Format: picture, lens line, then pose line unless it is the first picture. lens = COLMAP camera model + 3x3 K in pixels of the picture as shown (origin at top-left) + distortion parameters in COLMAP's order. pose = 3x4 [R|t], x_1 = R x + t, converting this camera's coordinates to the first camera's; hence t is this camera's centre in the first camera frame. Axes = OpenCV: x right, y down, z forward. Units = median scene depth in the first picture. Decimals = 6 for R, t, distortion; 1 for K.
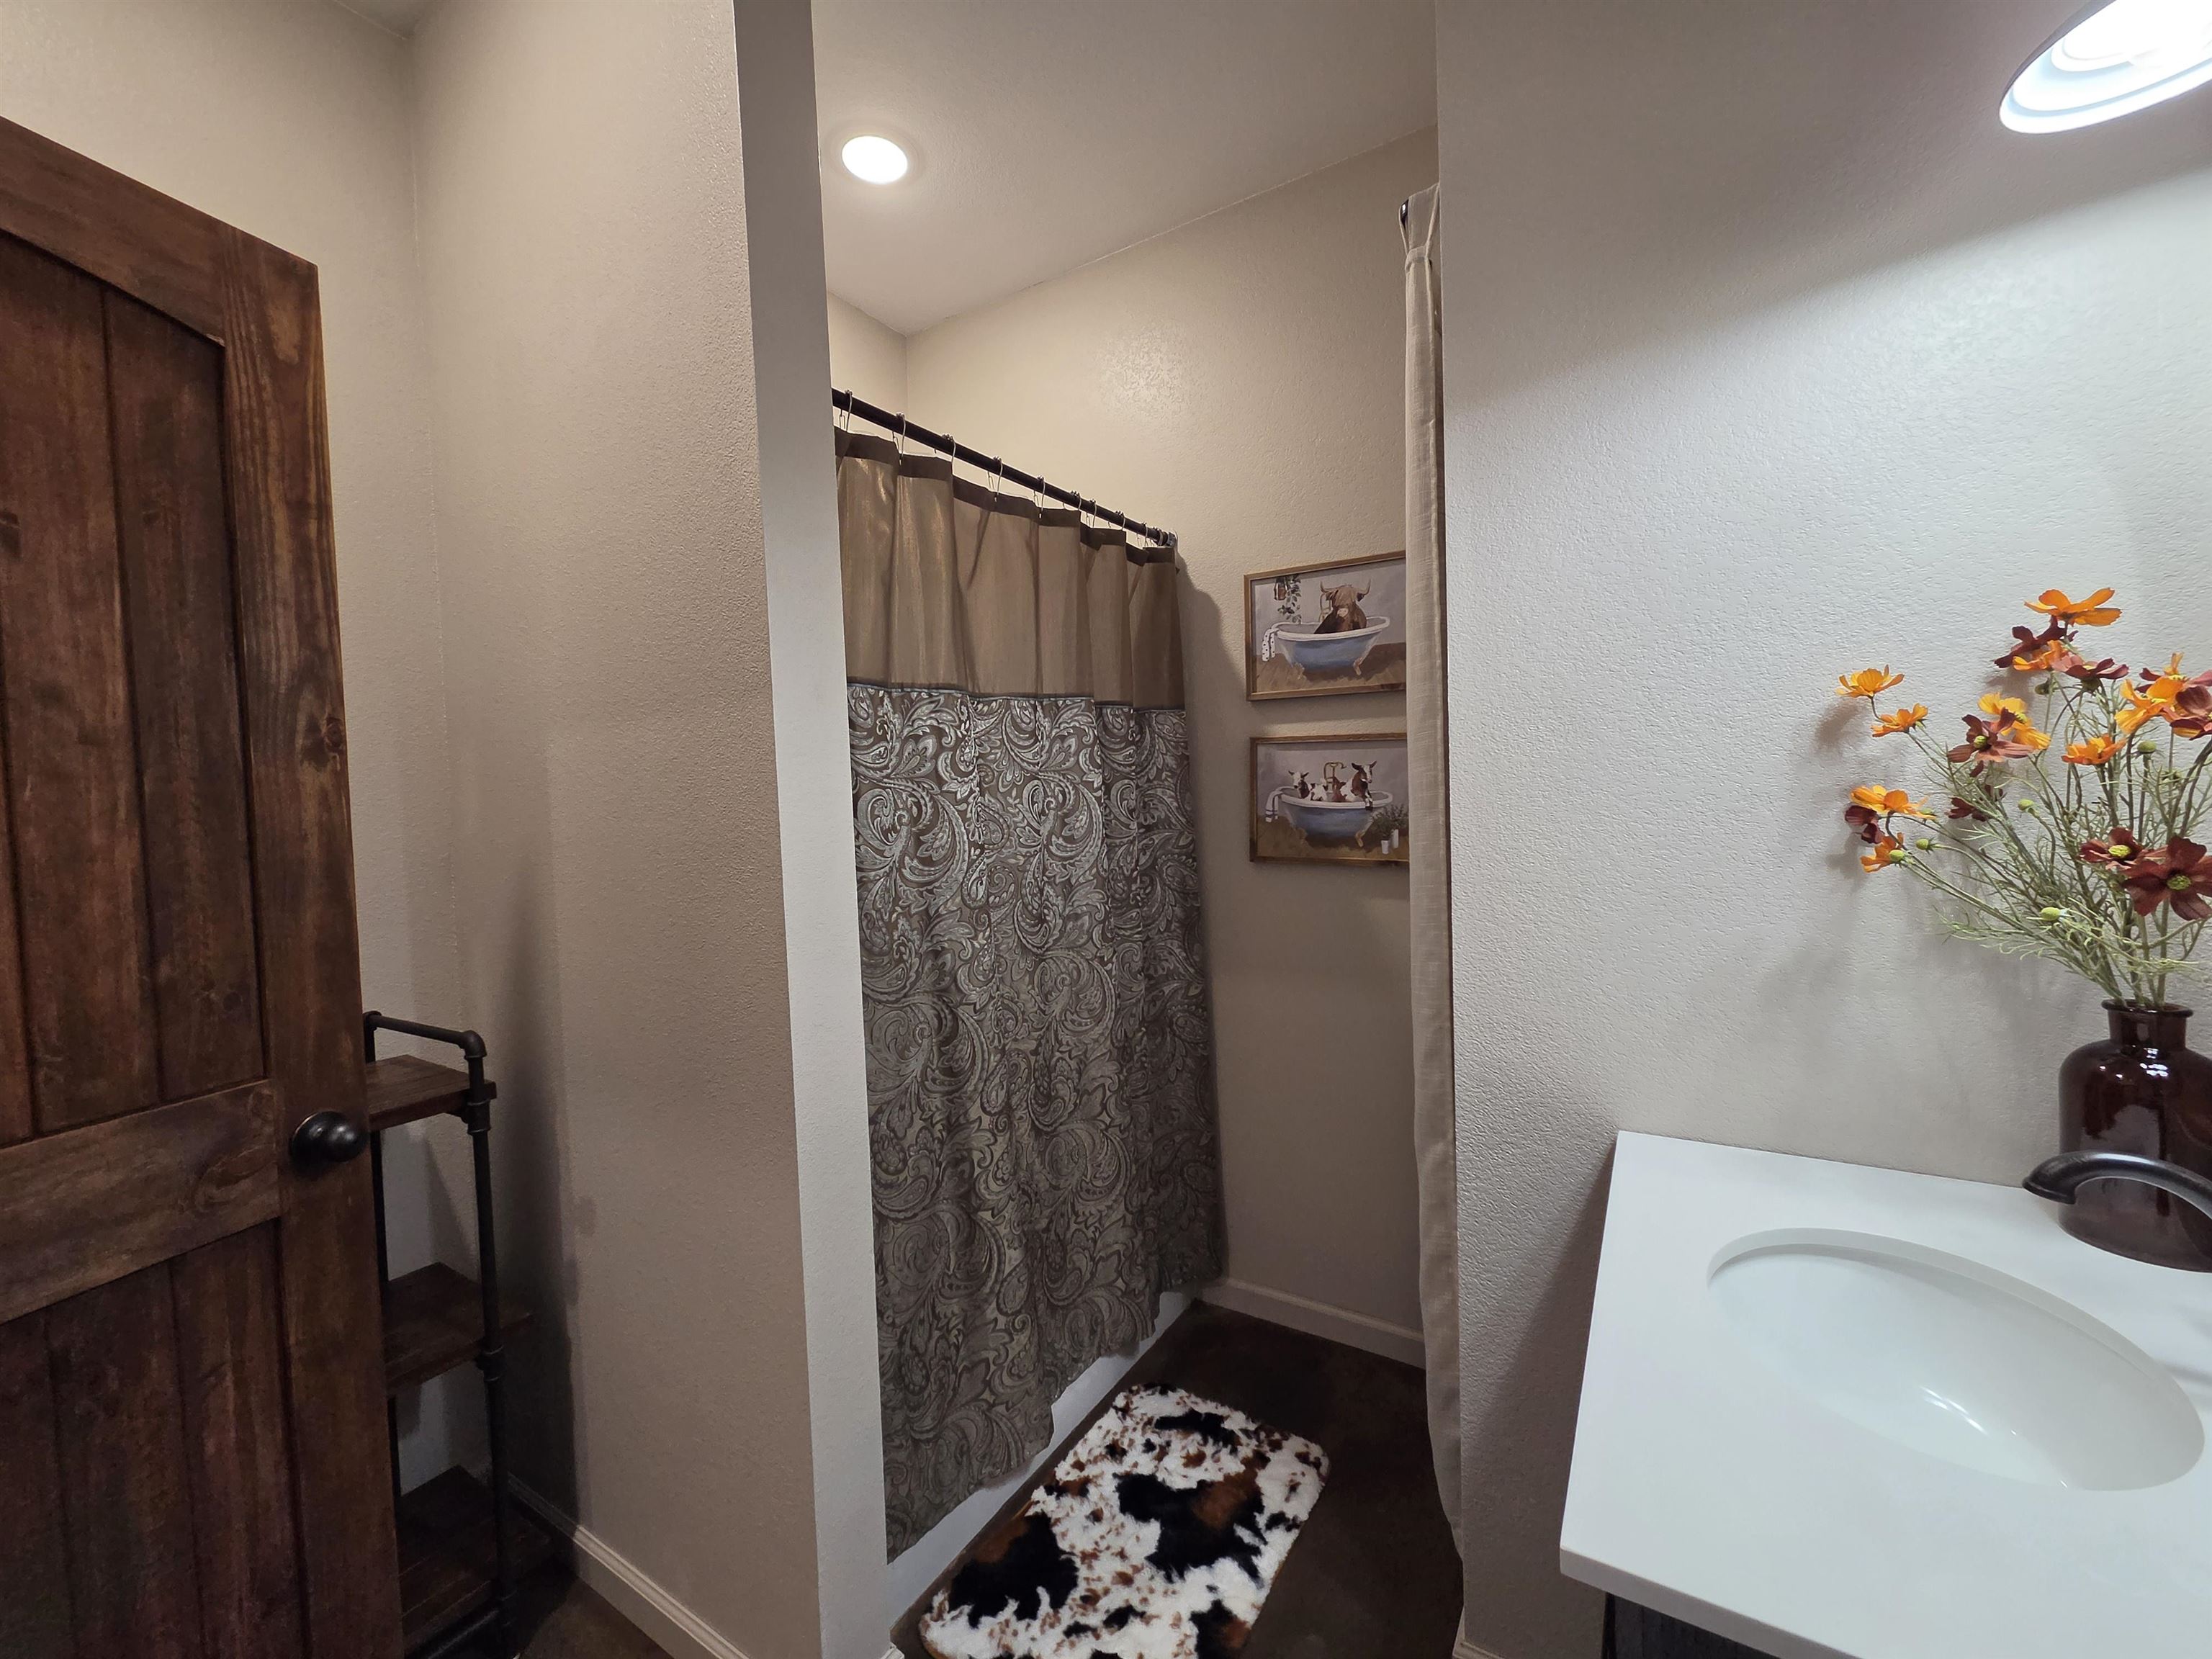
lens RADIAL K [[905.1, 0, 1099.6], [0, 905.1, 828.0], [0, 0, 1]] dist [-0.001261, 0.001298]
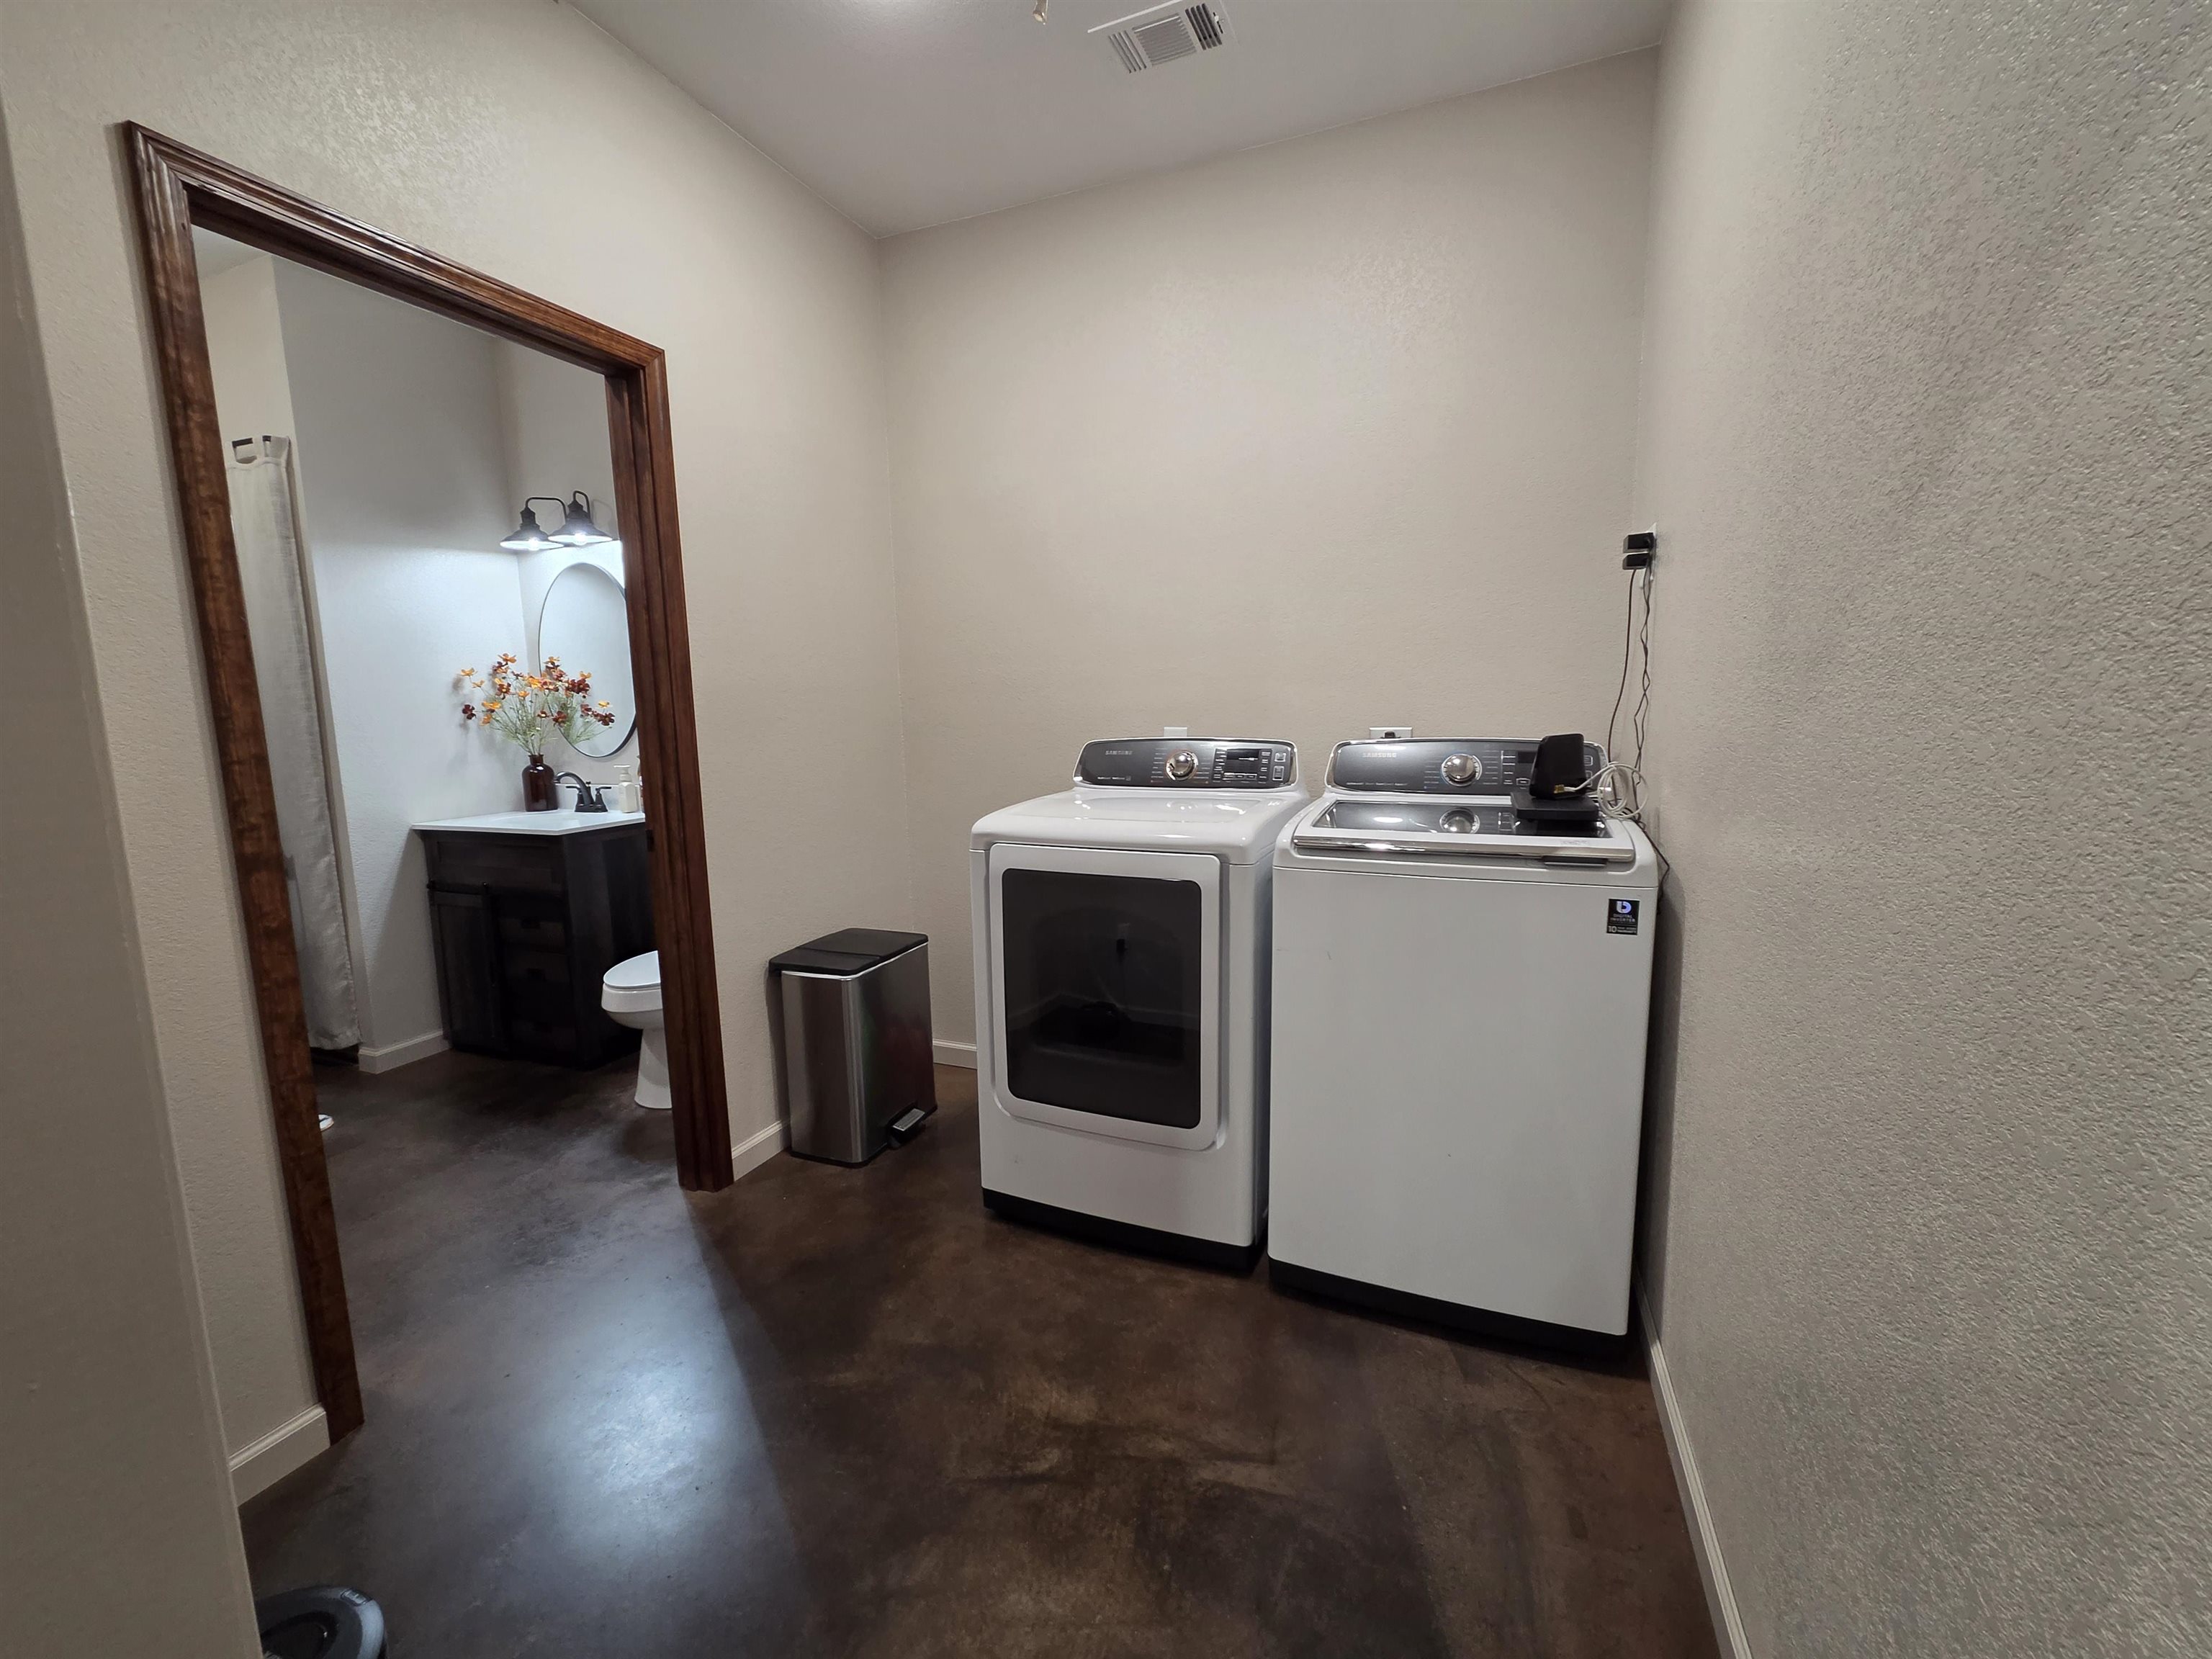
lens RADIAL K [[905.1, 0, 1101.2], [0, 905.1, 820.0], [0, 0, 1]] dist [-0.001261, 0.001298]
pose [[-0.184388, -0.087578, 0.978944, -1.702758], [0.066601, 0.992619, 0.101346, 0.118189], [-0.980594, 0.083886, -0.177194, -0.400015]]
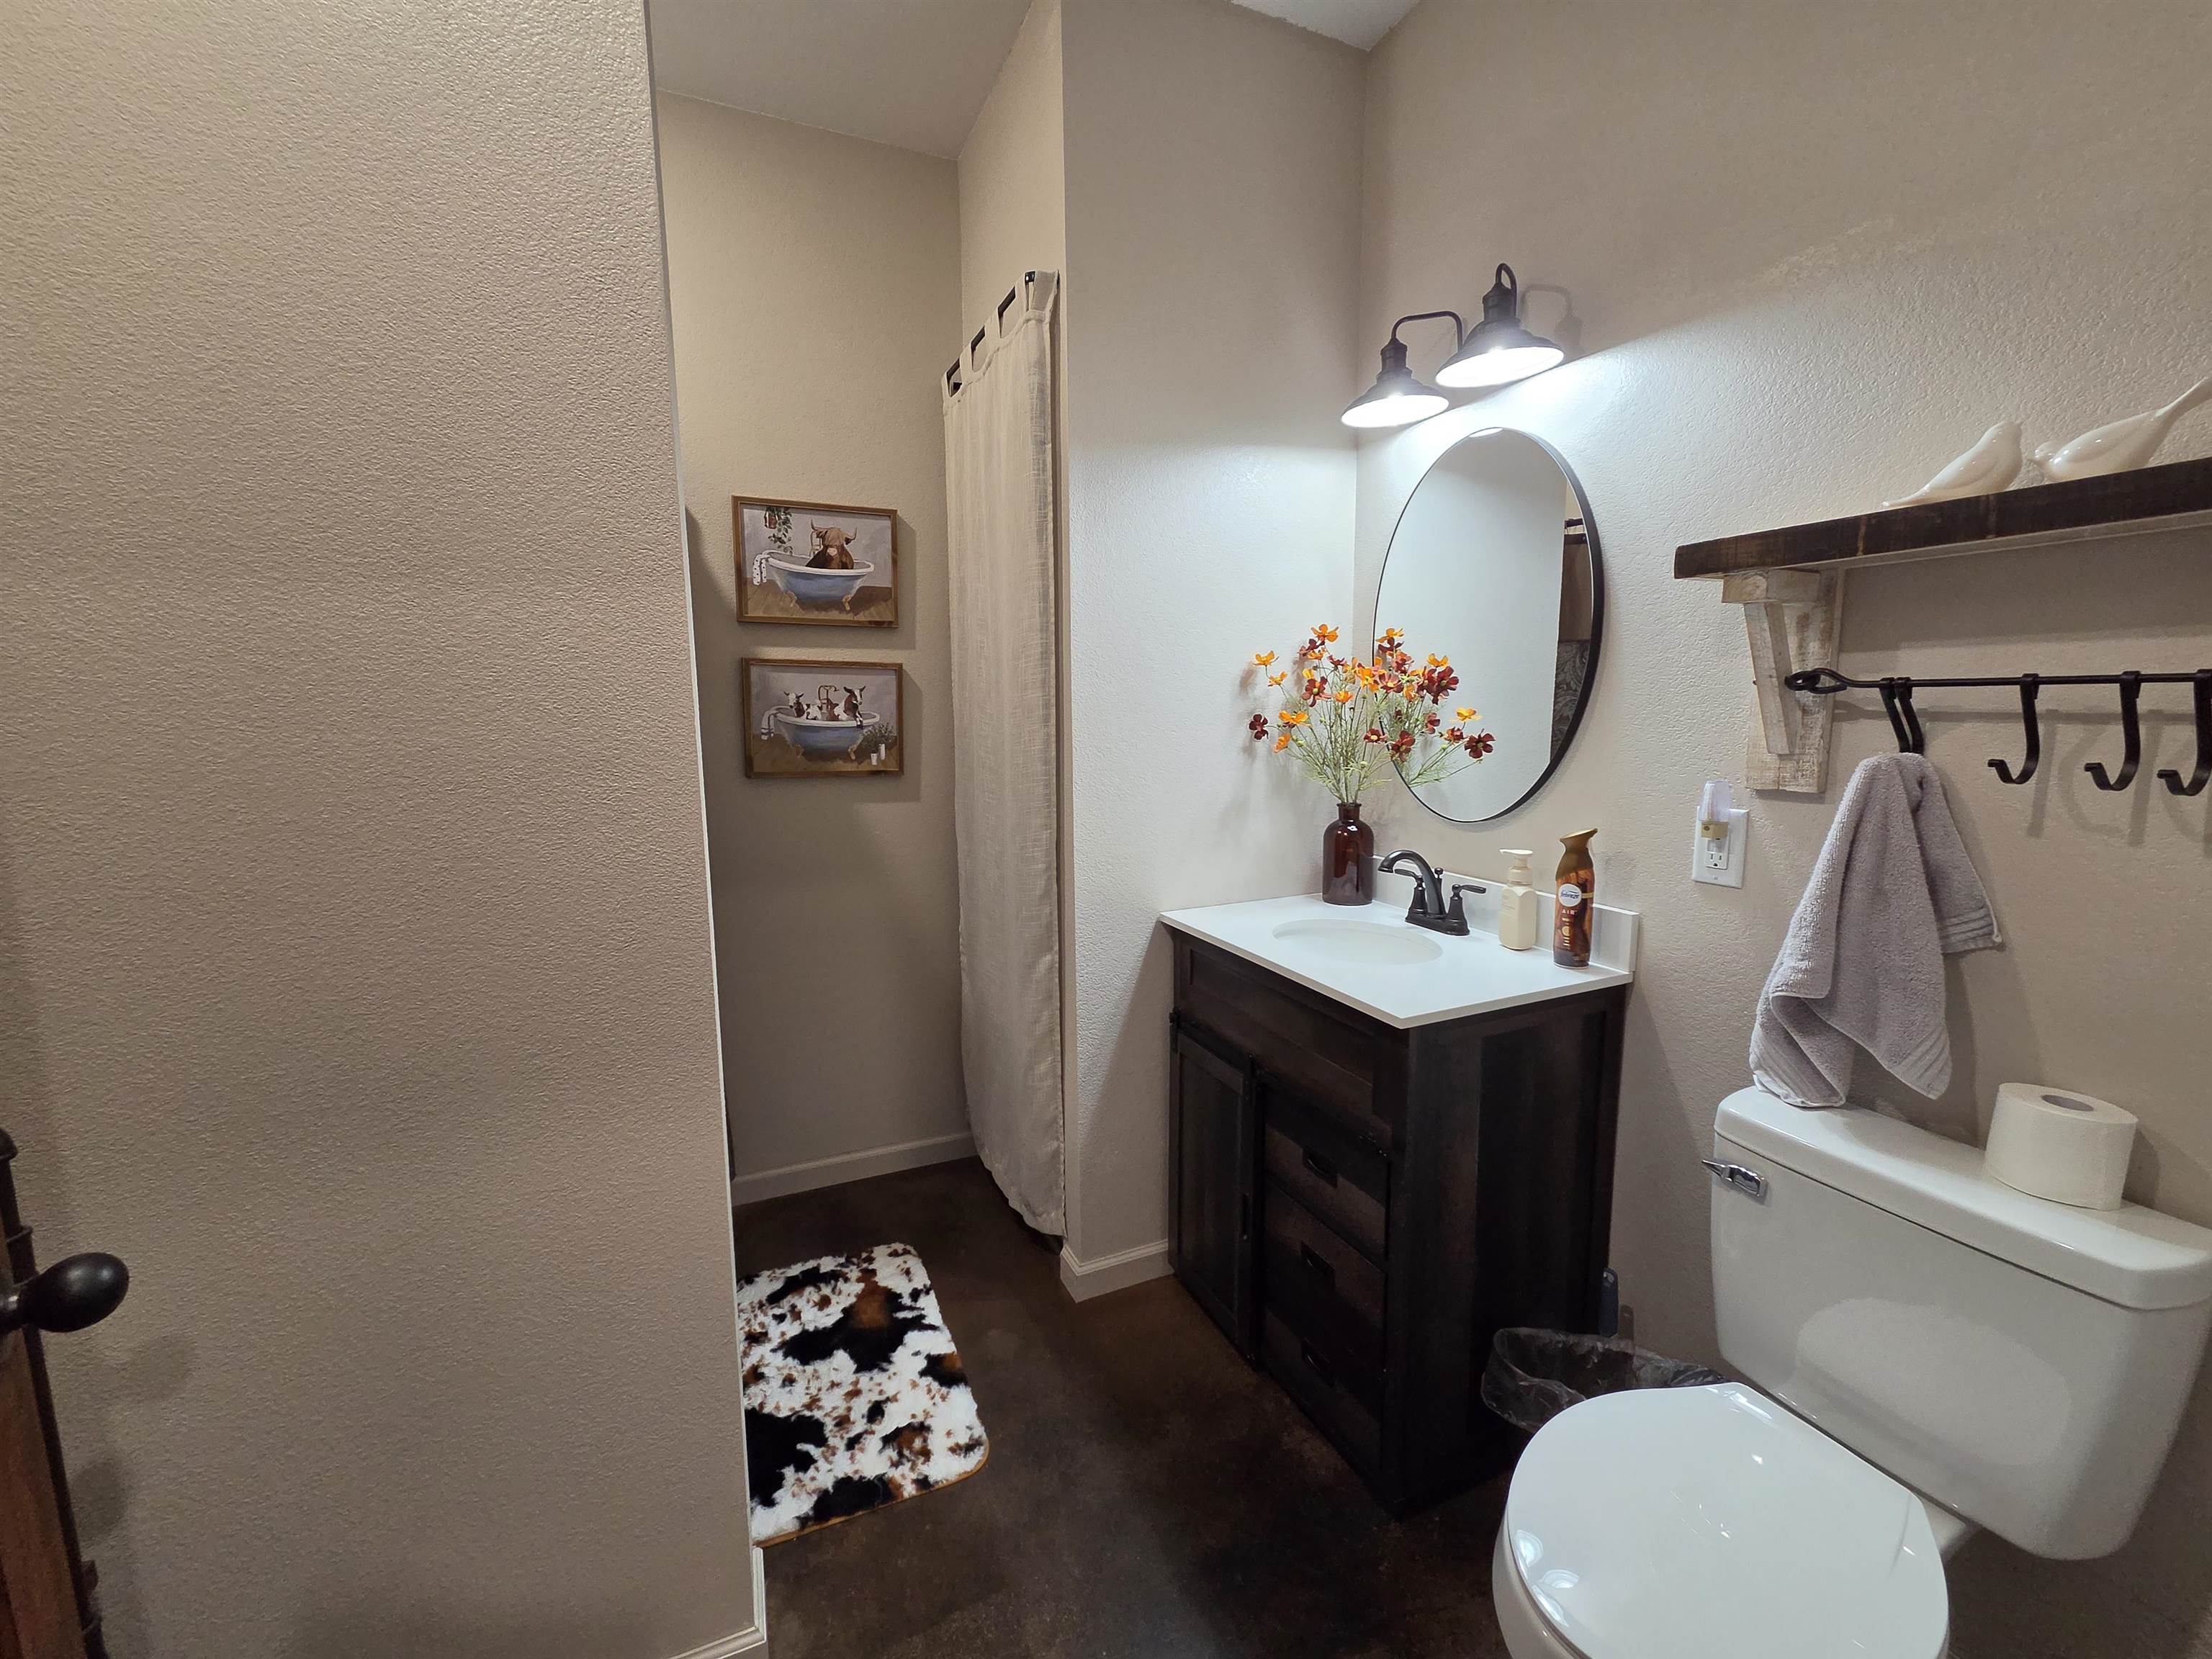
lens RADIAL K [[905.1, 0, 1092.5], [0, 905.1, 828.0], [0, 0, 1]] dist [-0.001261, 0.001298]
pose [[0.555361, -0.090164, 0.826707, -0.591725], [0.024987, 0.995465, 0.091784, 0.010495], [-0.831234, -0.030316, 0.555095, 0.108058]]
